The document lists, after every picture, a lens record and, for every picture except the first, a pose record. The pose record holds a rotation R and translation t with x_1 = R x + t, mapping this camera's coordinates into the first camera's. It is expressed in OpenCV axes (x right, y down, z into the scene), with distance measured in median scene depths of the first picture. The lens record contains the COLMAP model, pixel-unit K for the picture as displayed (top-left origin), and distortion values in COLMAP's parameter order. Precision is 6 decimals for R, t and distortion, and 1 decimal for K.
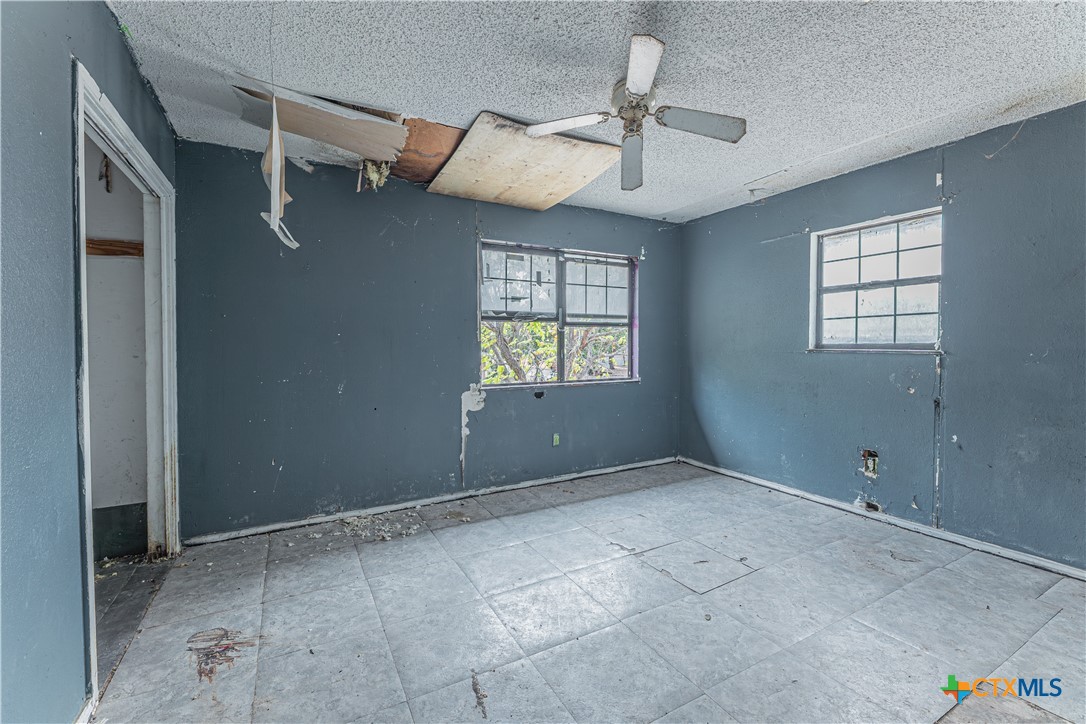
lens RADIAL K [[444.3, 0, 543.9], [0, 444.3, 355.9], [0, 0, 1]] dist [-0.002958, -0.002949]
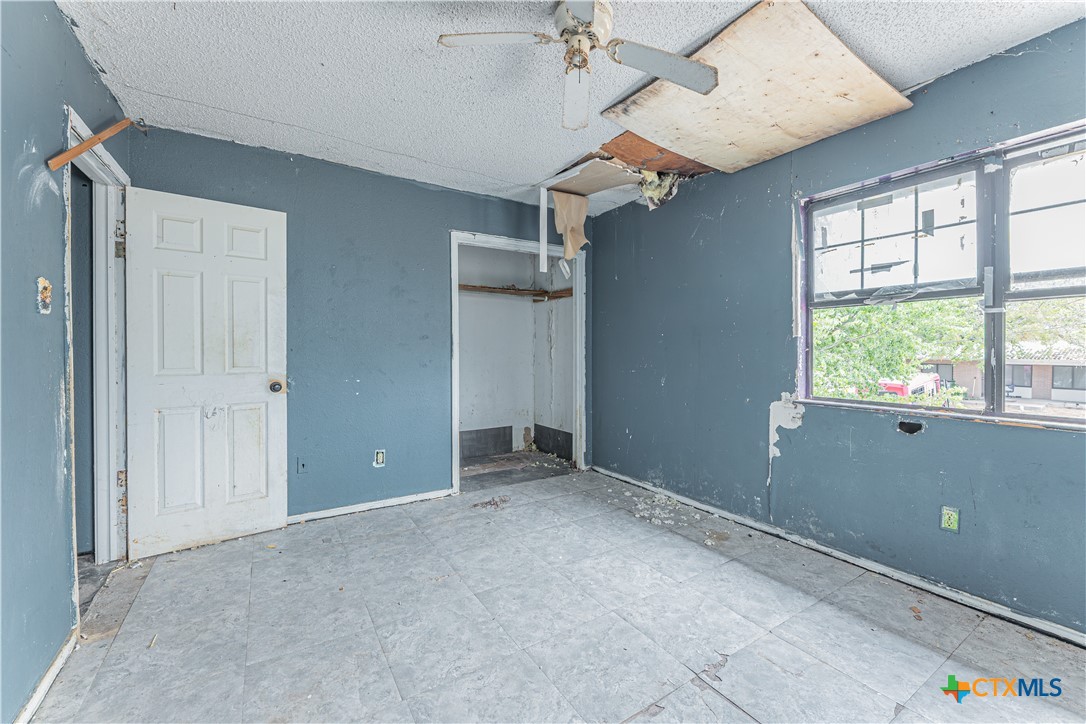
lens RADIAL K [[444.3, 0, 547.6], [0, 444.3, 355.4], [0, 0, 1]] dist [-0.002958, -0.002949]
pose [[0.060482, 0.017963, -0.998008, 0.611636], [-0.018798, 0.999681, 0.016853, -0.007386], [0.997992, 0.017741, 0.060800, 0.568782]]
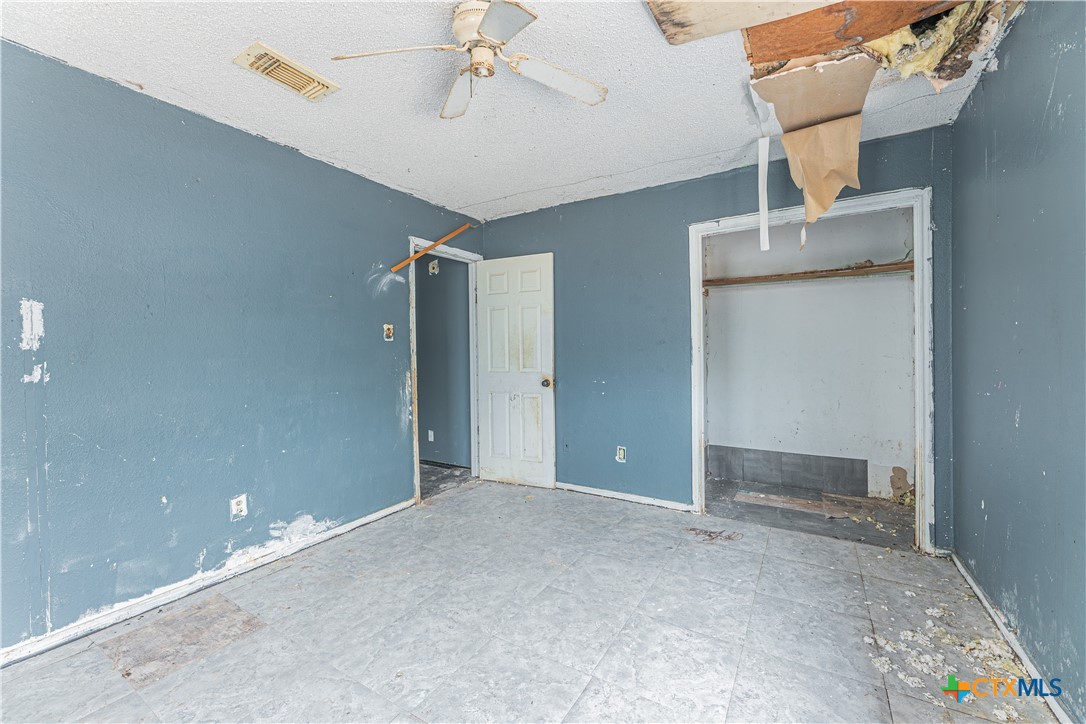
lens RADIAL K [[444.3, 0, 535.4], [0, 444.3, 357.7], [0, 0, 1]] dist [-0.002958, -0.002949]
pose [[-0.881570, 0.018989, -0.471671, 0.309745], [0.006419, 0.999580, 0.028245, -0.020762], [0.472009, 0.021872, -0.881322, 1.087499]]
